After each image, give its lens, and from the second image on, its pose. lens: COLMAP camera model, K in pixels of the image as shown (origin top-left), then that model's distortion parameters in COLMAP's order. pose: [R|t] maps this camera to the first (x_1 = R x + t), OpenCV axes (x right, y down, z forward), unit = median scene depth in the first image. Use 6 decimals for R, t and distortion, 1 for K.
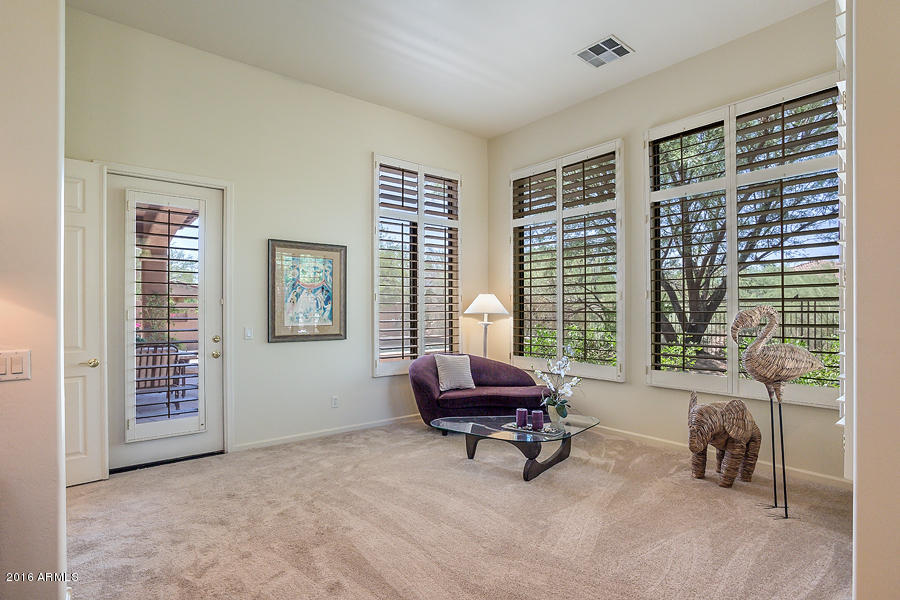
lens RADIAL K [[431.5, 0, 450.2], [0, 431.5, 299.9], [0, 0, 1]] dist [-0.014719, 0.001738]
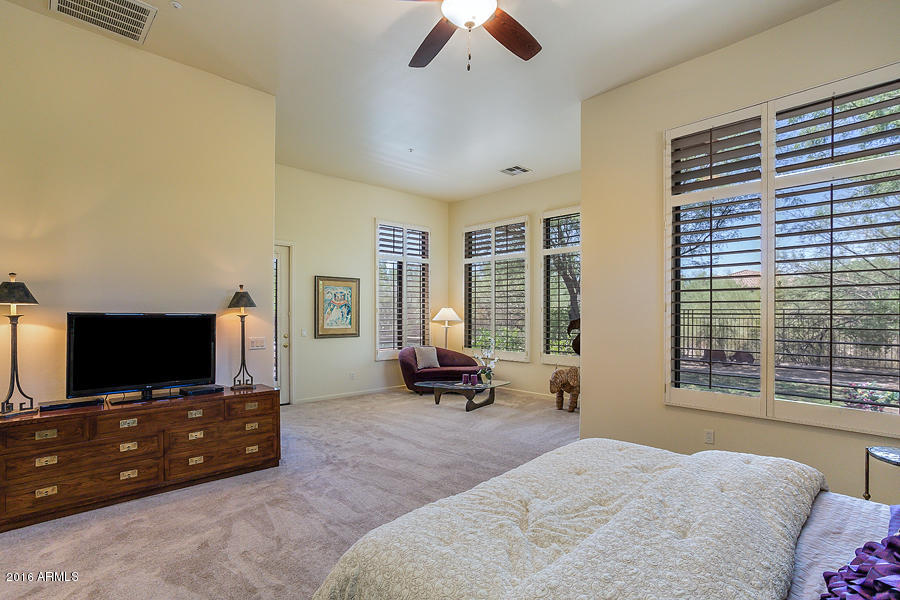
lens RADIAL K [[431.5, 0, 446.9], [0, 431.5, 305.3], [0, 0, 1]] dist [-0.014719, 0.001738]
pose [[0.997027, 0.003125, 0.076985, -0.040776], [-0.003574, 0.999977, 0.005695, -0.035730], [-0.076966, -0.005953, 0.997016, -0.624586]]
